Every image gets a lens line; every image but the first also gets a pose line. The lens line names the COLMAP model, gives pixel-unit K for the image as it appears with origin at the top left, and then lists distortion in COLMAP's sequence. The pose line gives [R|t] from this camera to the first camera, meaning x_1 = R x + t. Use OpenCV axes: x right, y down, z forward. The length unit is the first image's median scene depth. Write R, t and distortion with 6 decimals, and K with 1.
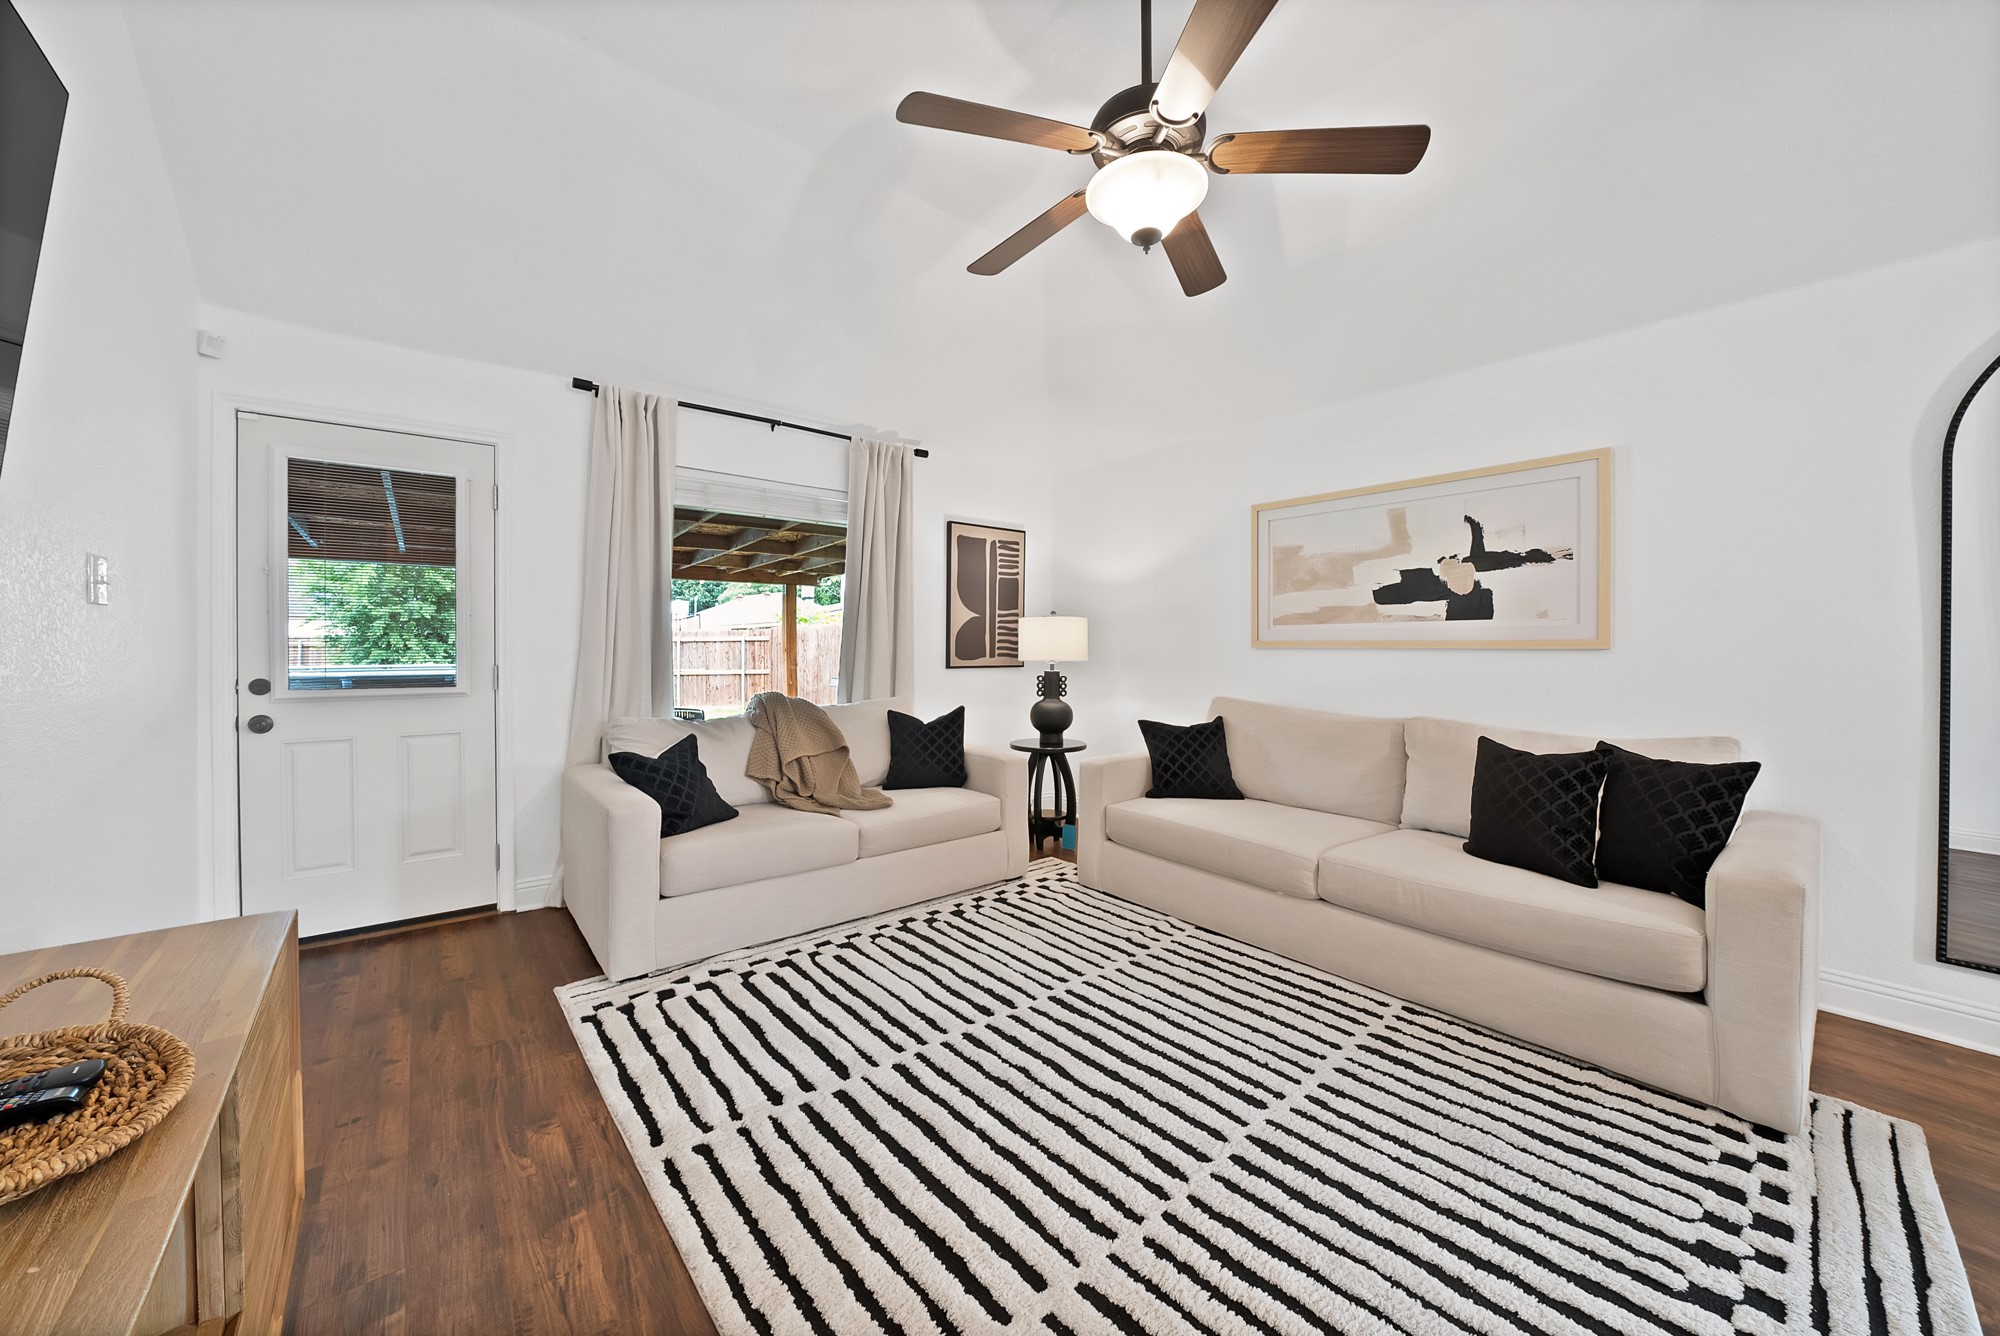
lens RADIAL K [[721.0, 0, 1010.2], [0, 721.0, 649.8], [0, 0, 1]] dist [-0.019542, -0.000090]
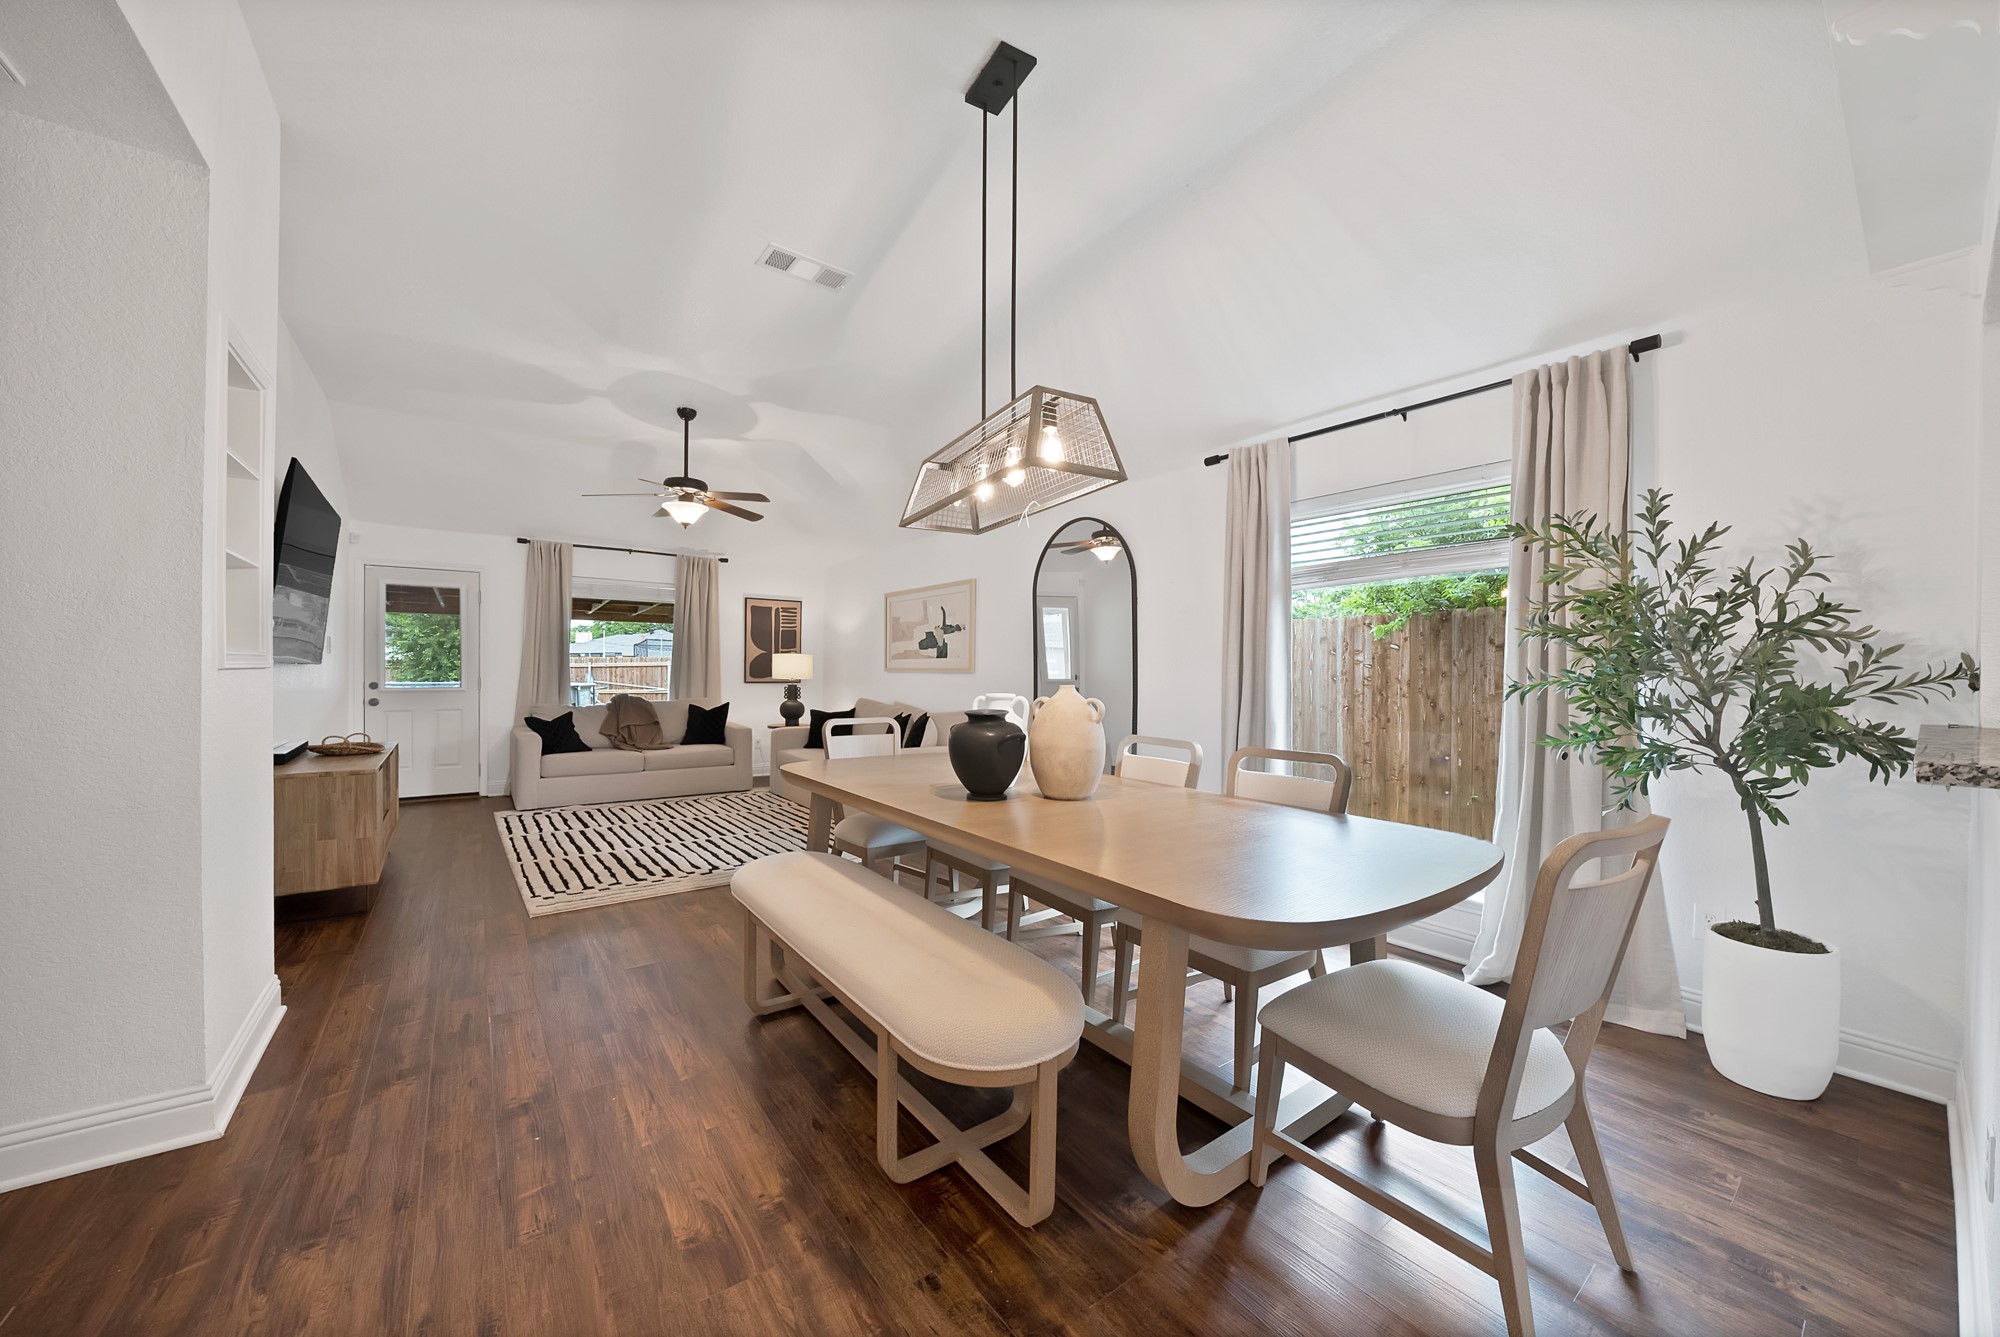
lens RADIAL K [[694.9, 0, 982.0], [0, 694.9, 668.1], [0, 0, 1]] dist [-0.001652, -0.000026]
pose [[0.998401, 0.005870, -0.056229, 0.873566], [-0.006388, 0.999939, -0.009038, 0.003188], [0.056172, 0.009382, 0.998377, -0.958398]]
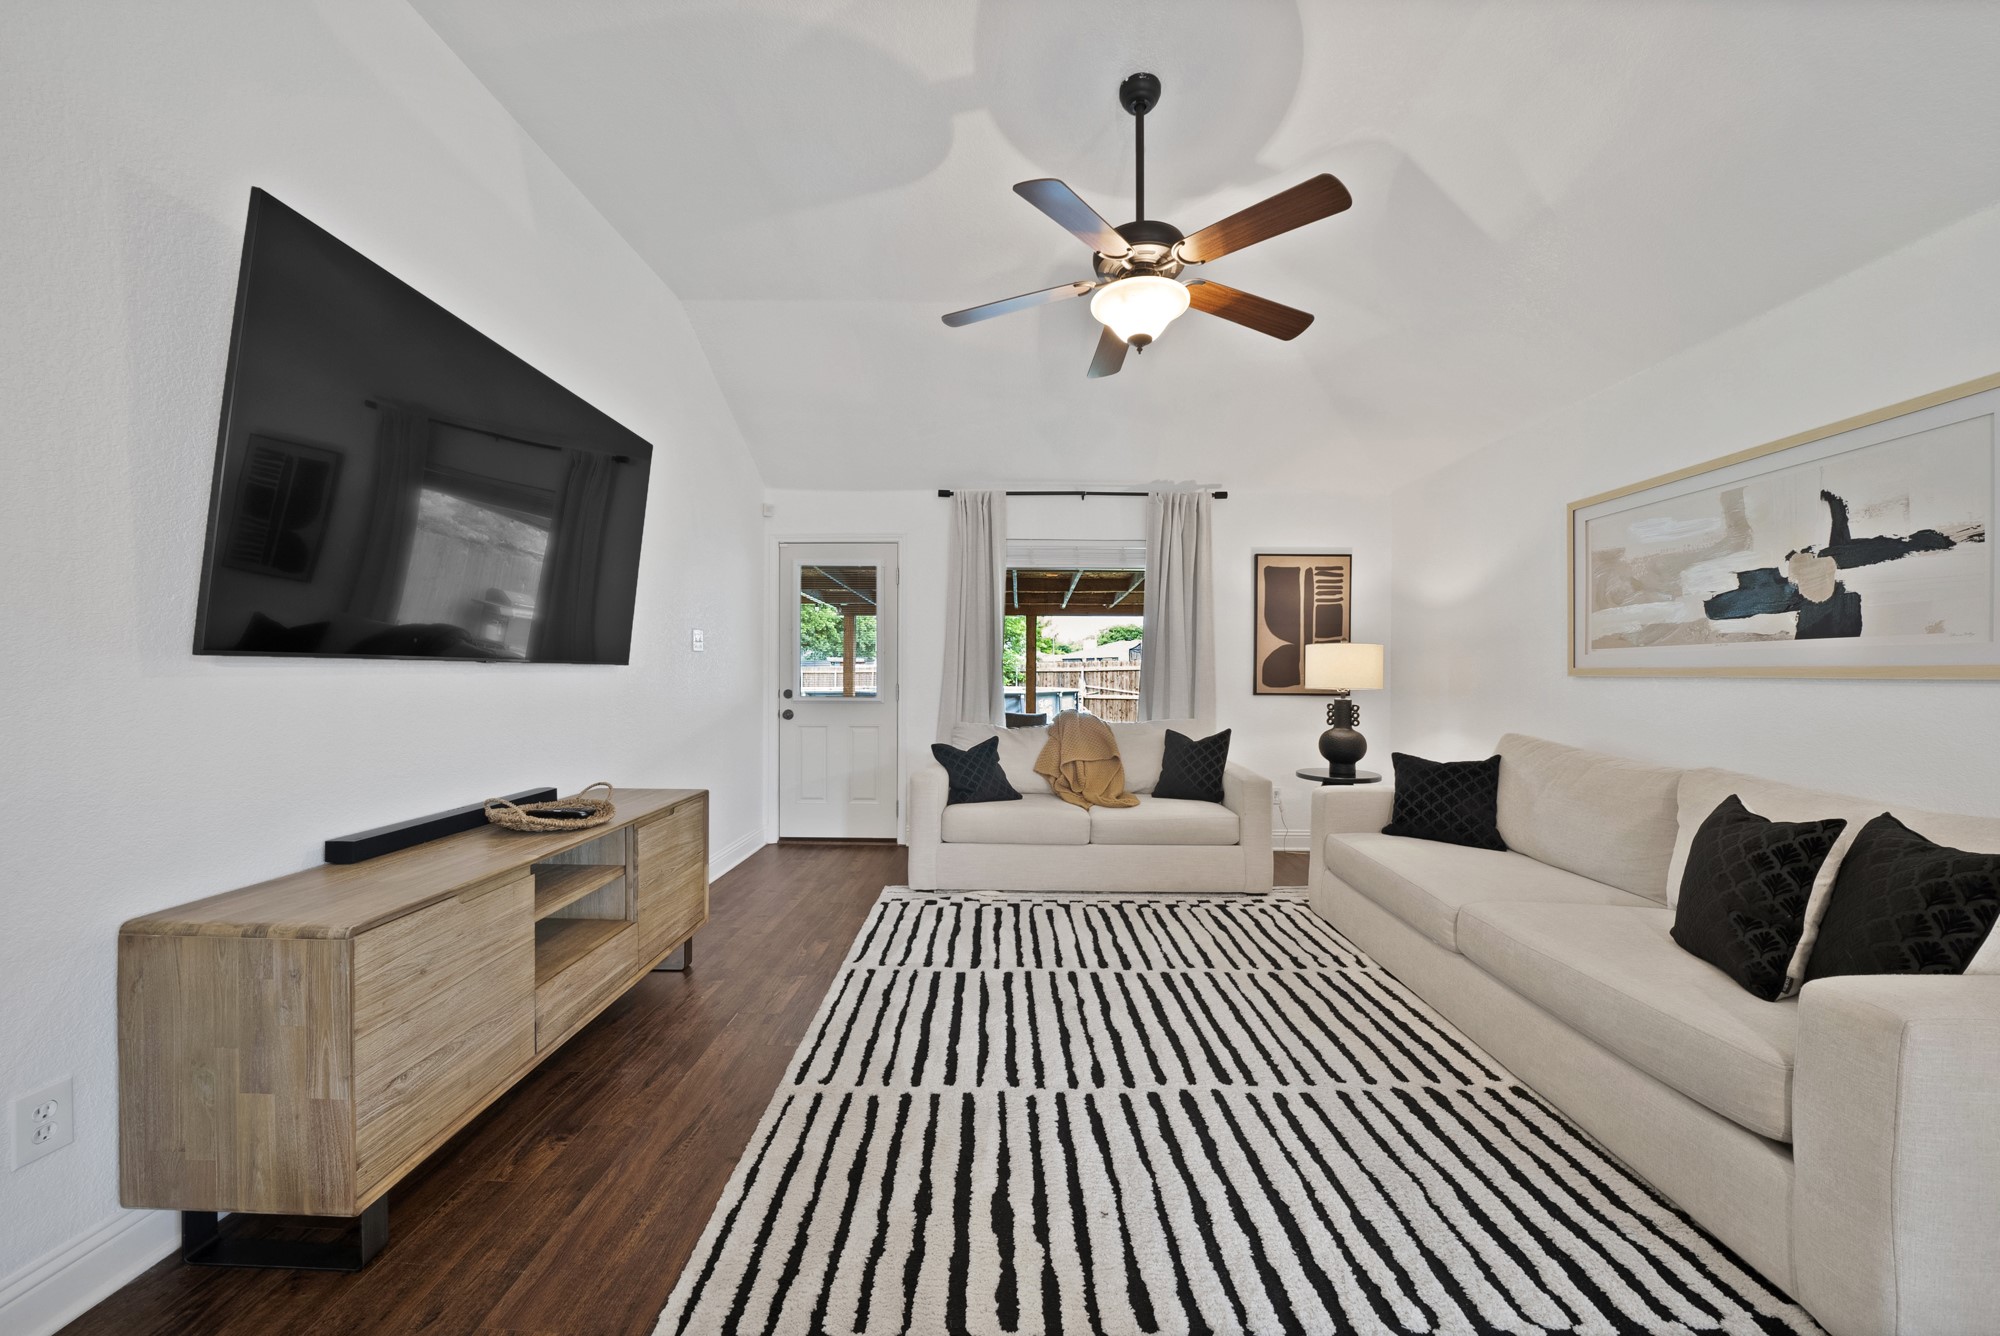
lens RADIAL K [[724.9, 0, 1006.6], [0, 724.9, 671.1], [0, 0, 1]] dist [-0.016693, 0.000129]
pose [[0.766447, 0.001944, -0.642304, 0.474628], [-0.008123, 0.999945, -0.006666, 0.002193], [0.642256, 0.010326, 0.766421, -0.055620]]
